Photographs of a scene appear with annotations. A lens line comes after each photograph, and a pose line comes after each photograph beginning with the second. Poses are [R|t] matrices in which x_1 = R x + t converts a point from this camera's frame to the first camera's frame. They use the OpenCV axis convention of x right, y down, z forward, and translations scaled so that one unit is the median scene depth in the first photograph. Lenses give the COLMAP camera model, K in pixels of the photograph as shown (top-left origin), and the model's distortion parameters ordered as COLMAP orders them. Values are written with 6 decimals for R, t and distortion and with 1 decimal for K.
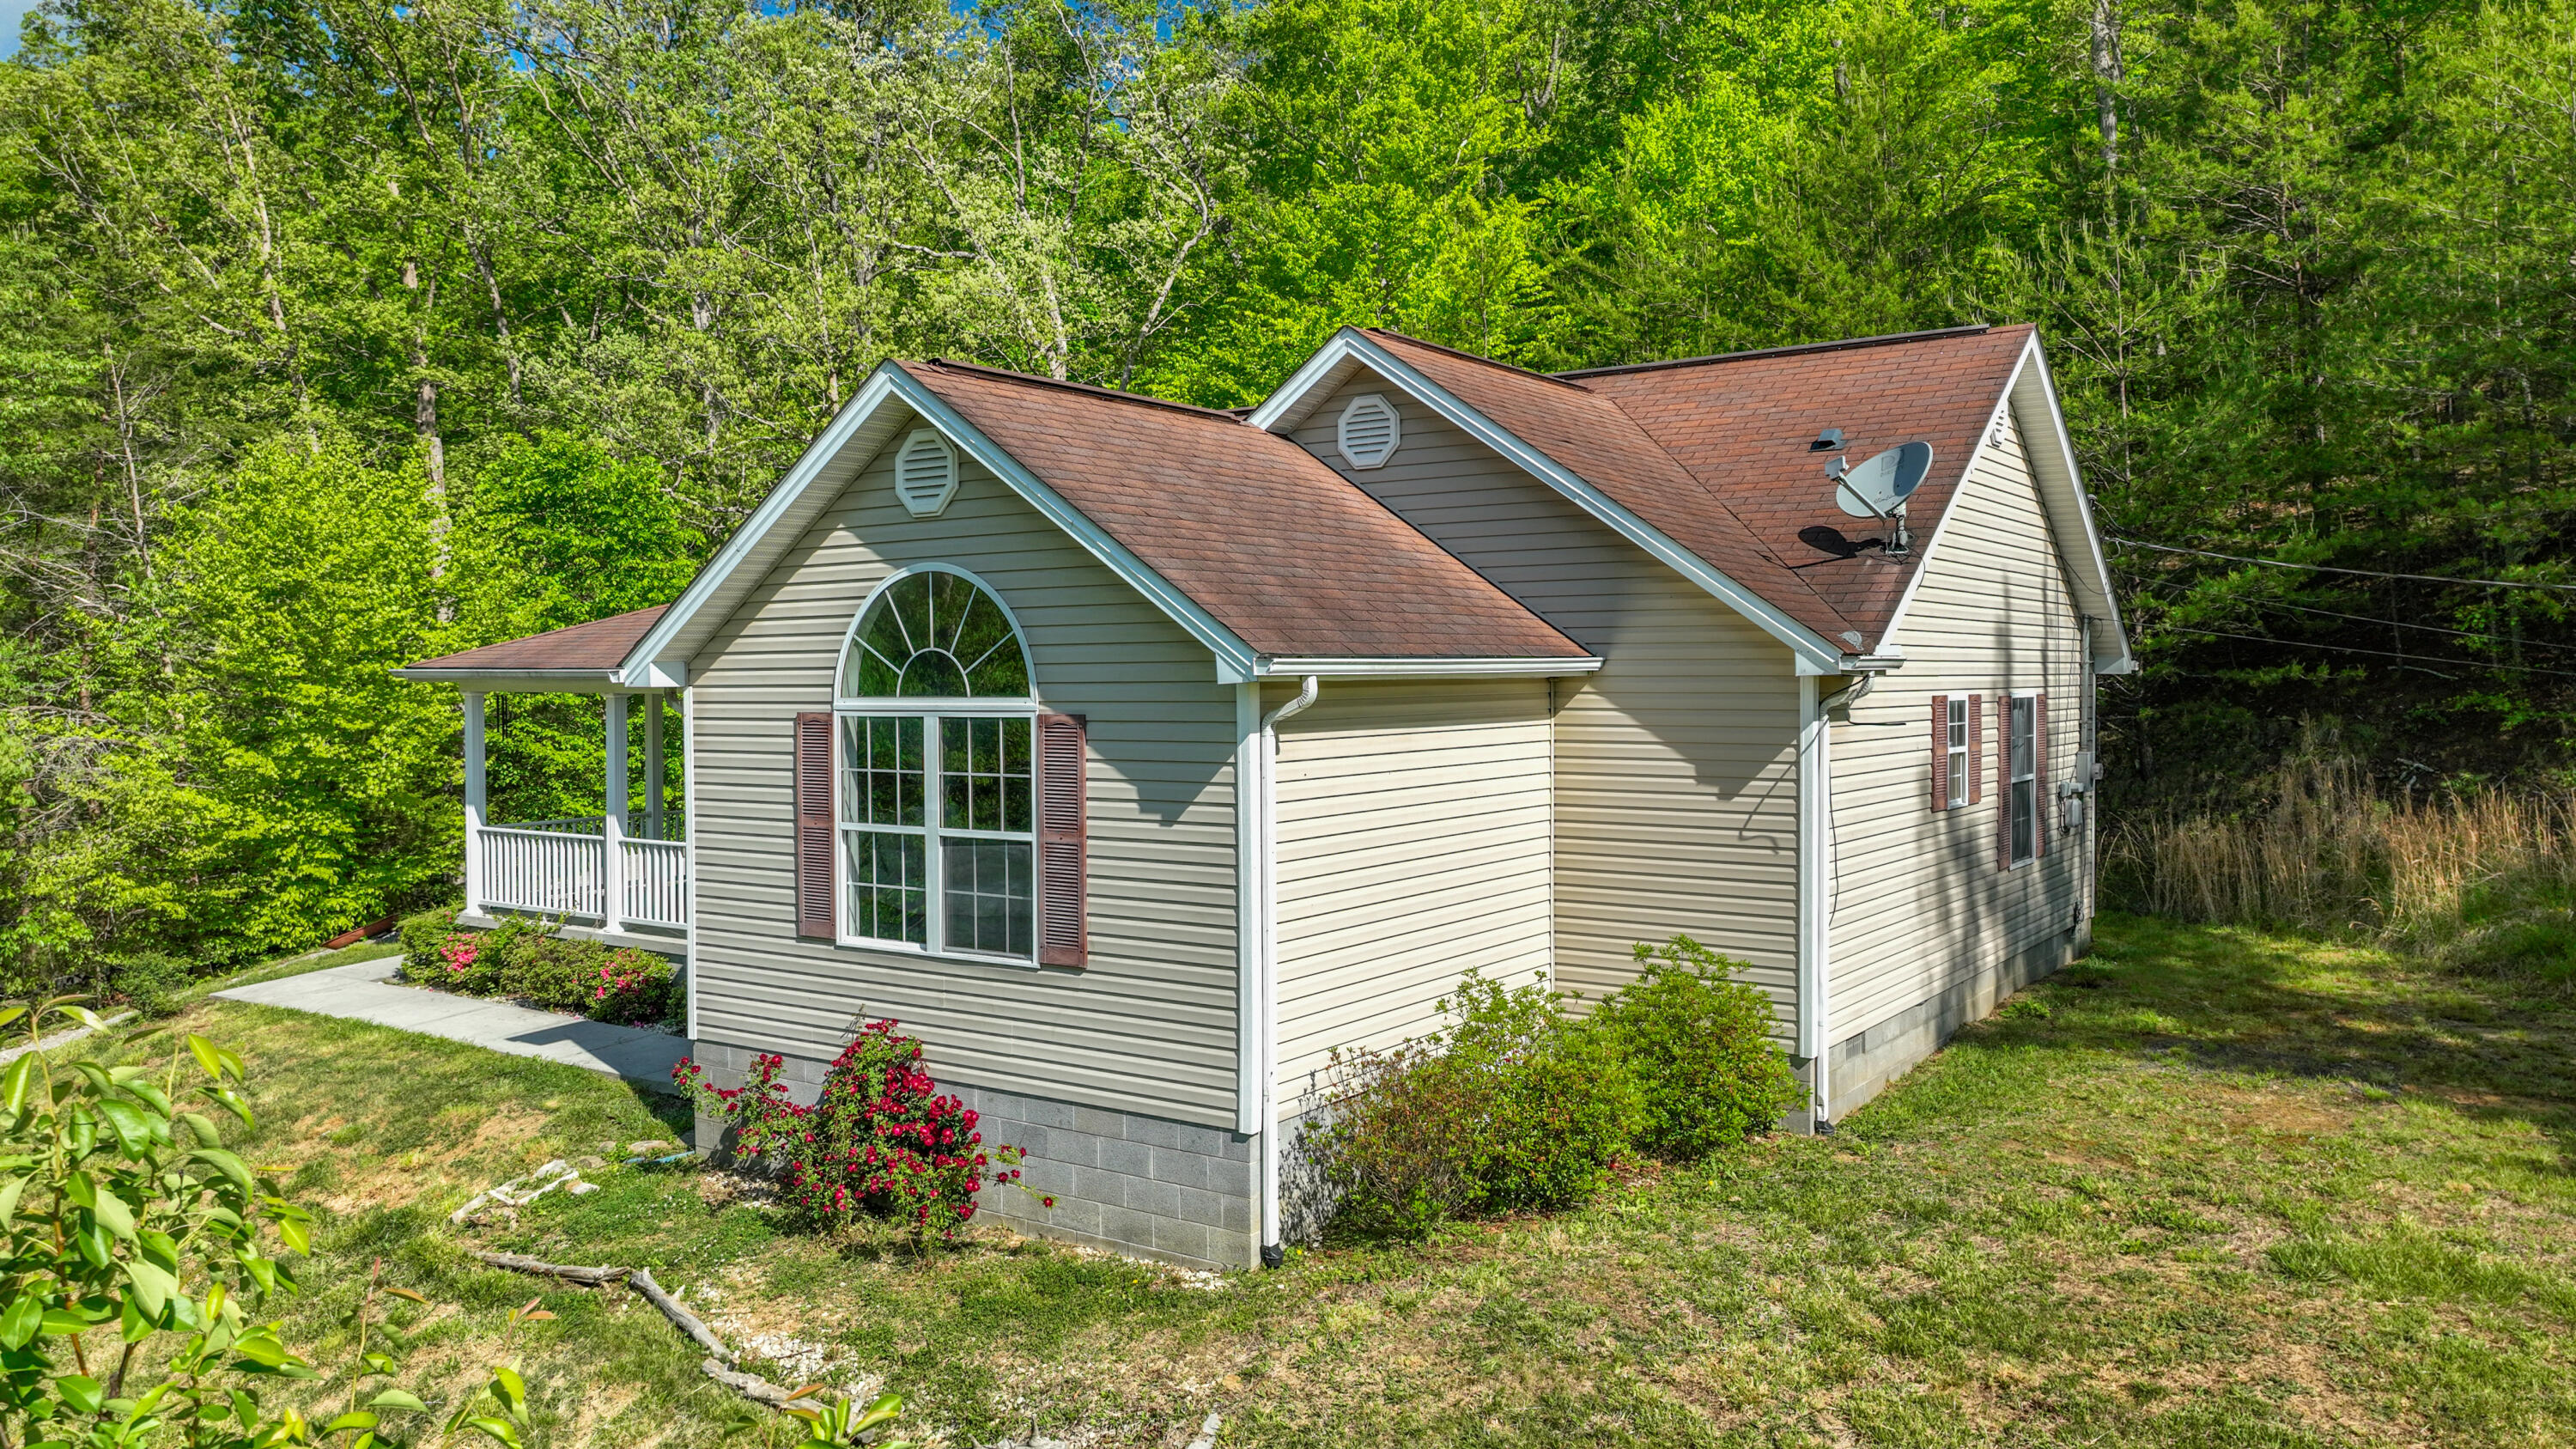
lens RADIAL K [[1816.3, 0, 1288.0], [0, 1816.3, 724.5], [0, 0, 1]] dist [0.010588, -0.000621]
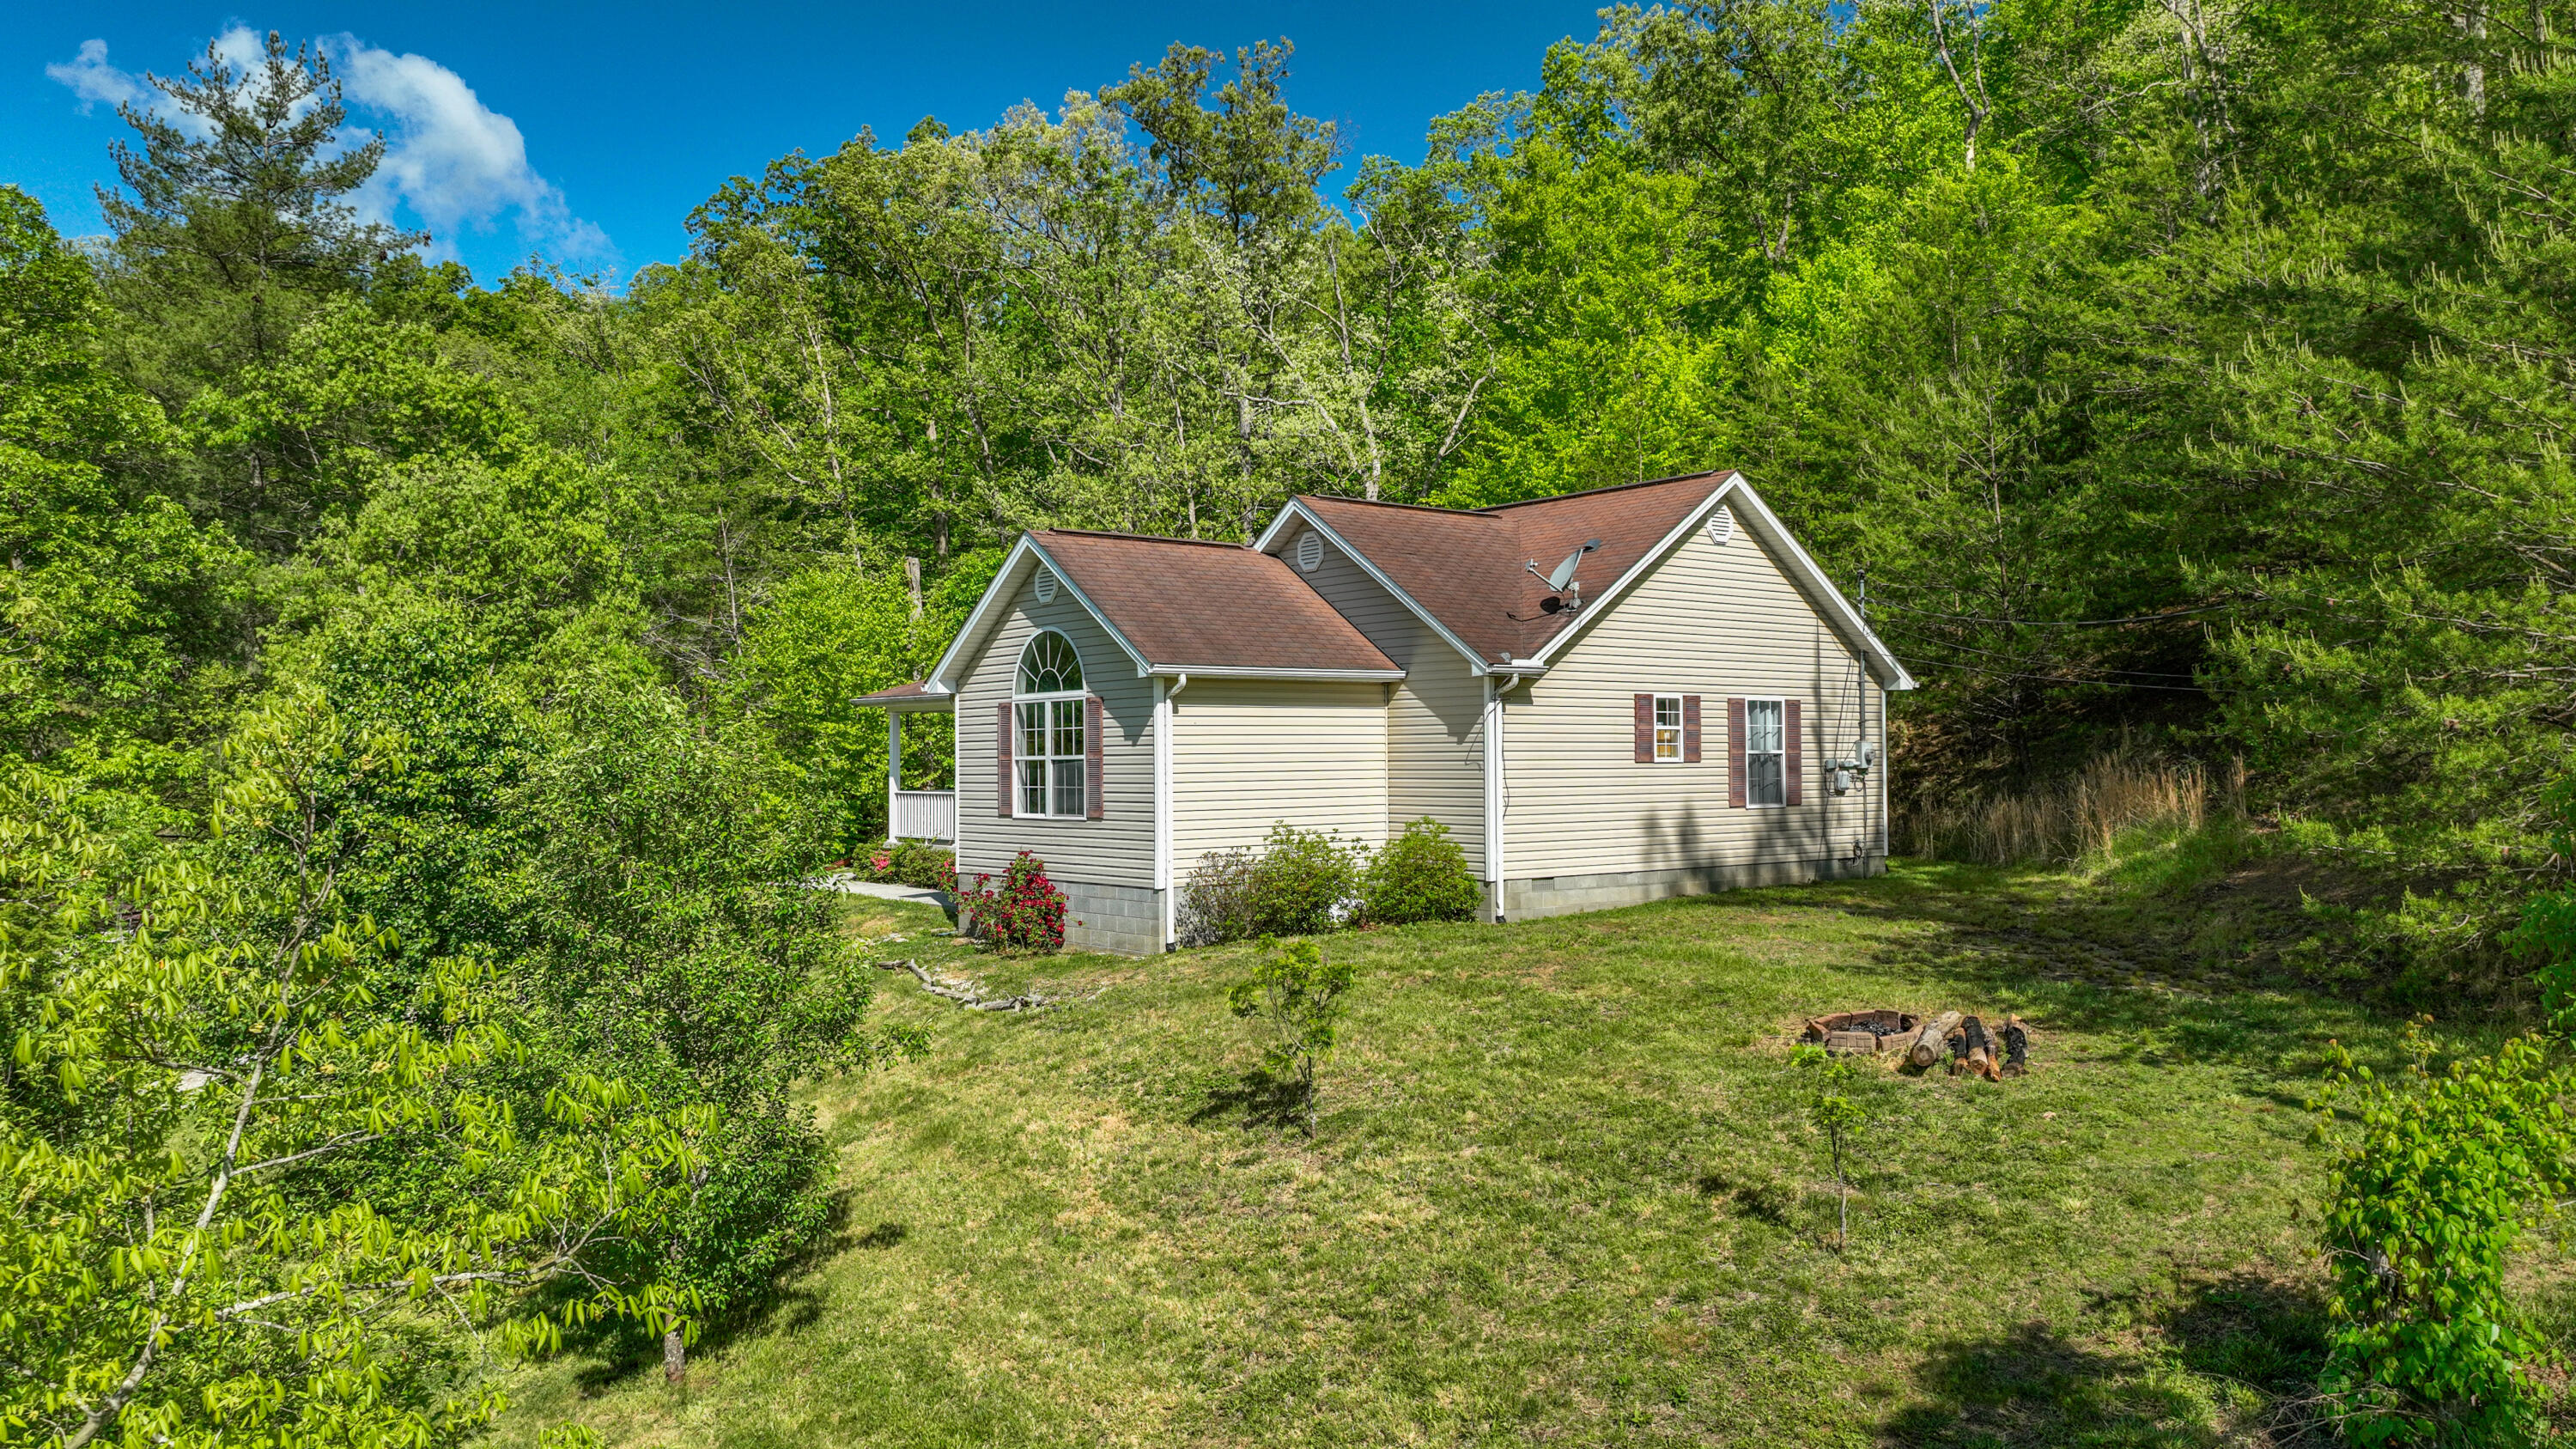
lens RADIAL K [[1816.3, 0, 1288.0], [0, 1816.3, 724.5], [0, 0, 1]] dist [0.010588, -0.000621]
pose [[0.960996, -0.007037, -0.276473, 0.600901], [-0.005111, 0.999054, -0.043193, 0.103566], [0.276515, 0.042922, 0.960050, -0.849894]]
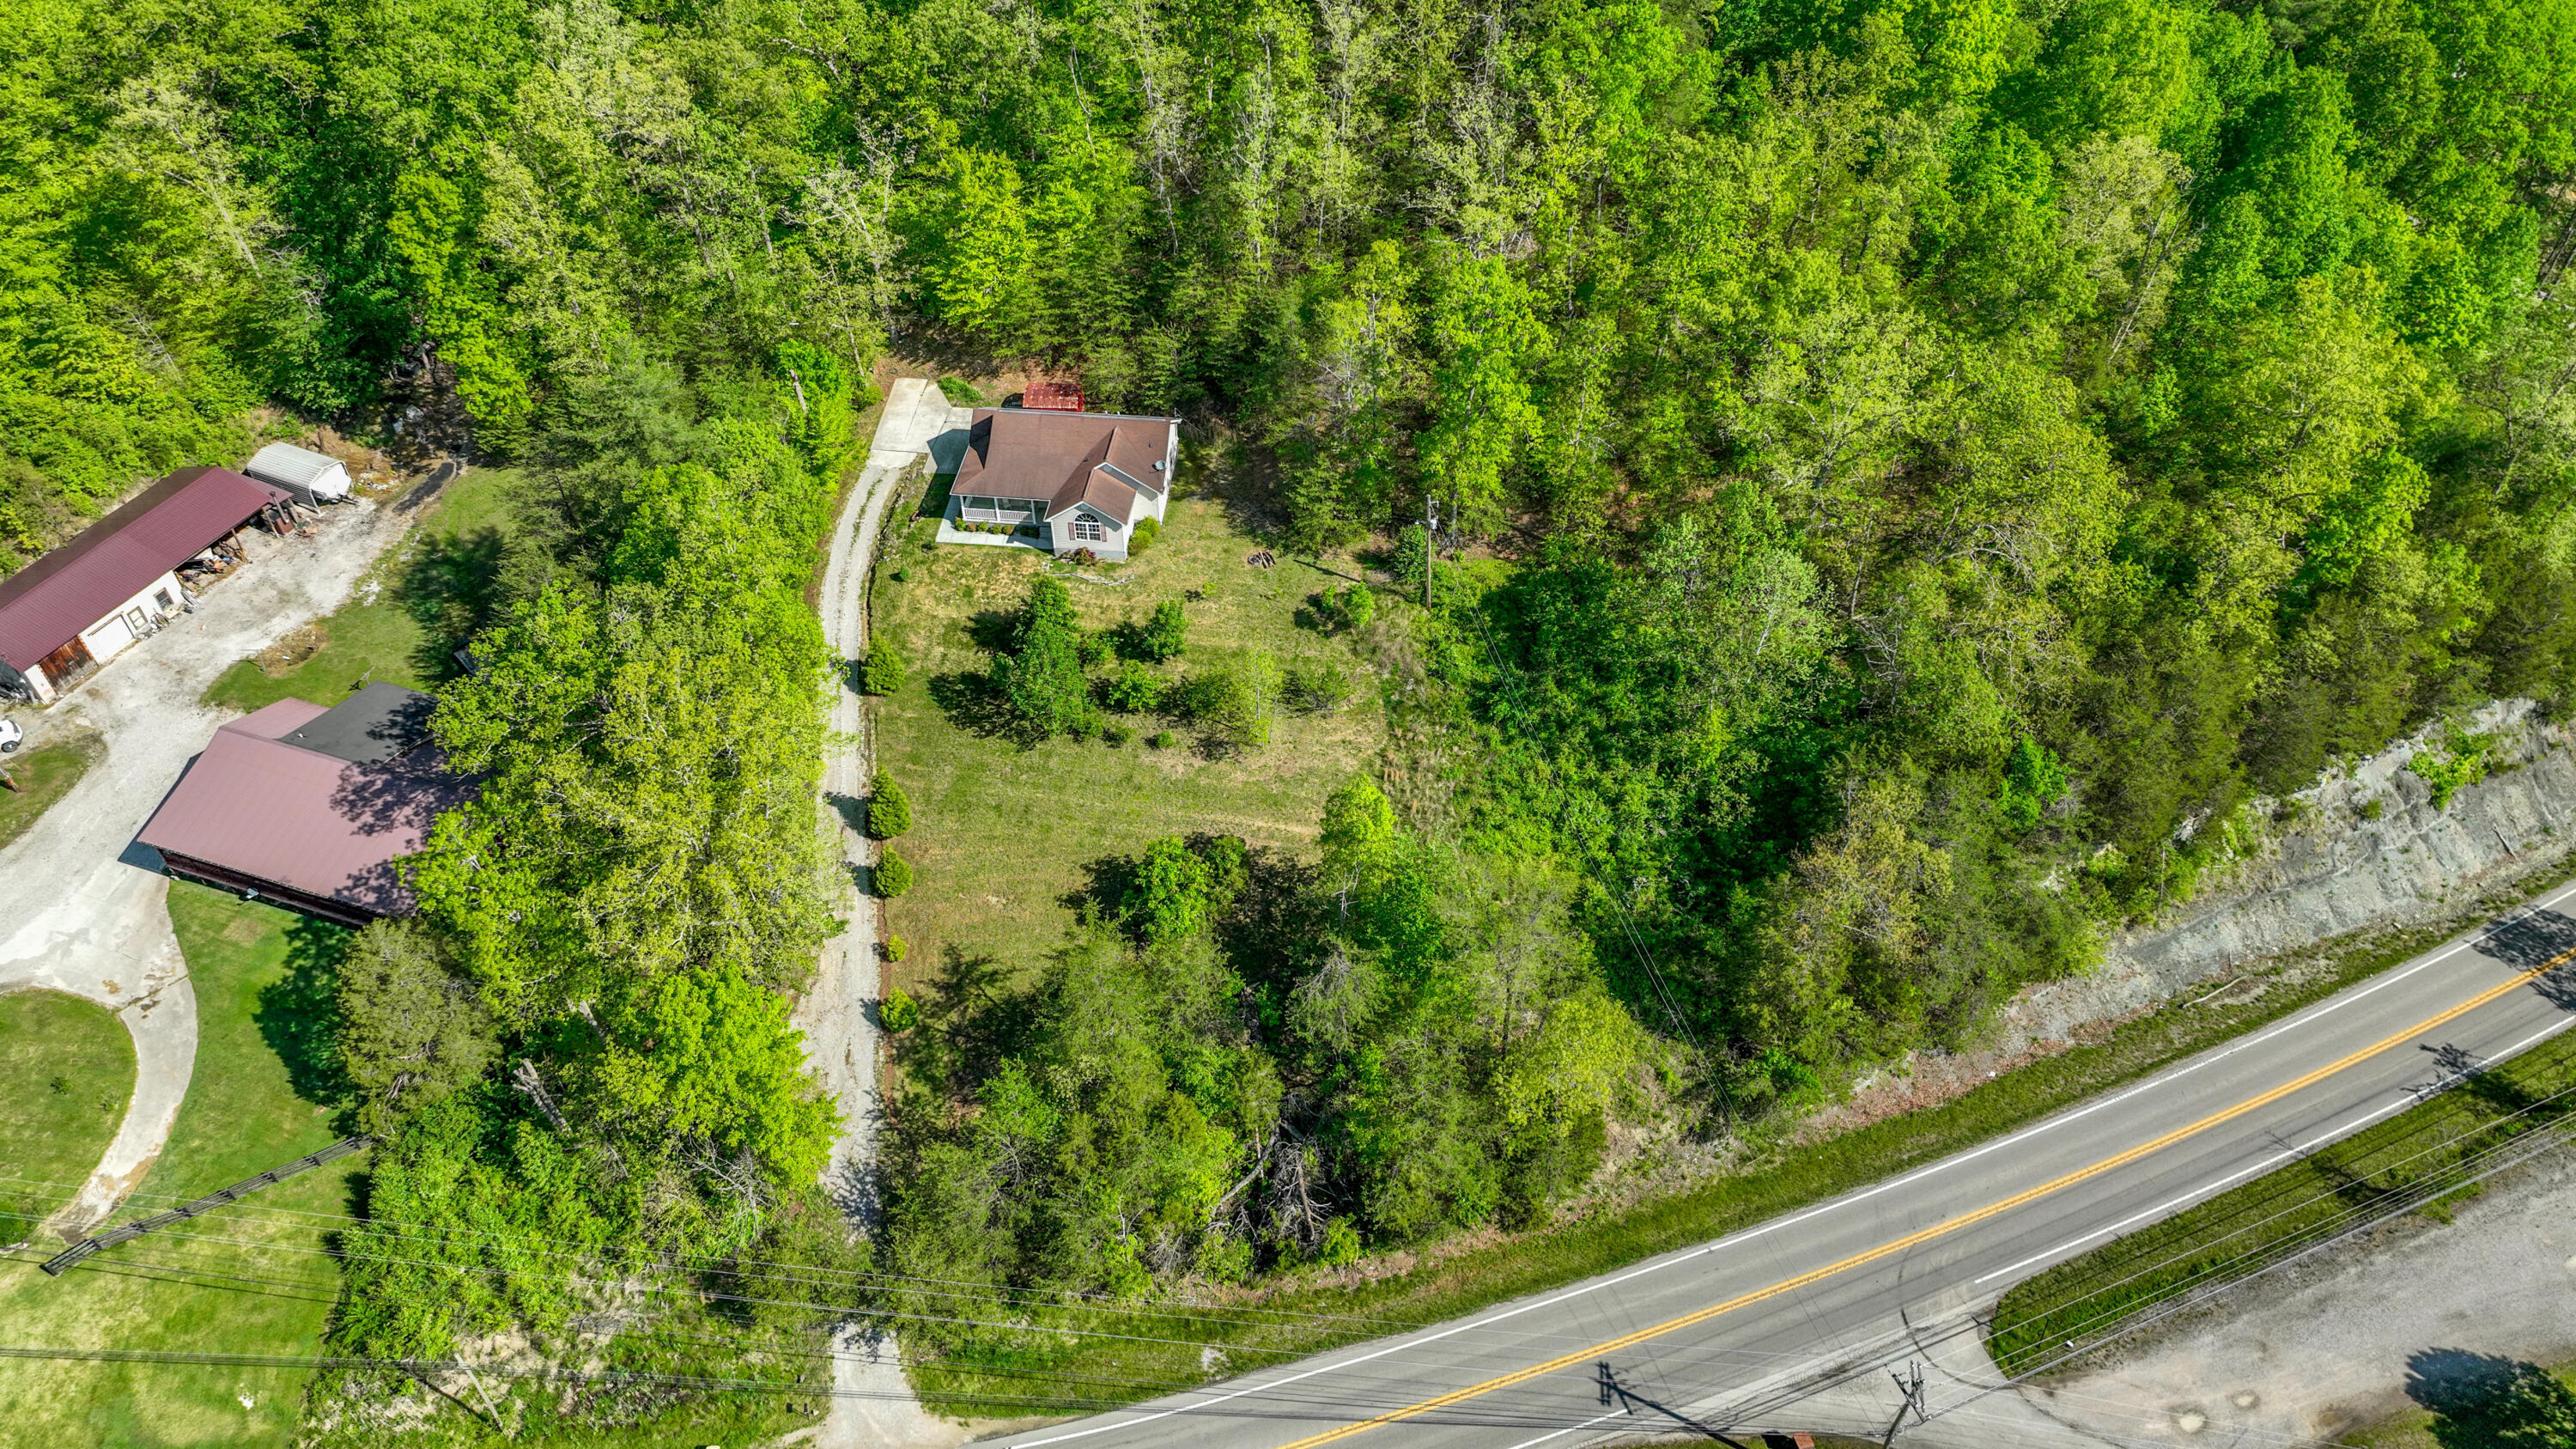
lens RADIAL K [[1816.3, 0, 1288.0], [0, 1816.3, 724.5], [0, 0, 1]] dist [0.010588, -0.000621]
pose [[0.872978, -0.339810, 0.349912, -3.193950], [0.014273, 0.734876, 0.678052, -6.159211], [-0.487551, -0.586930, 0.646380, -6.959768]]
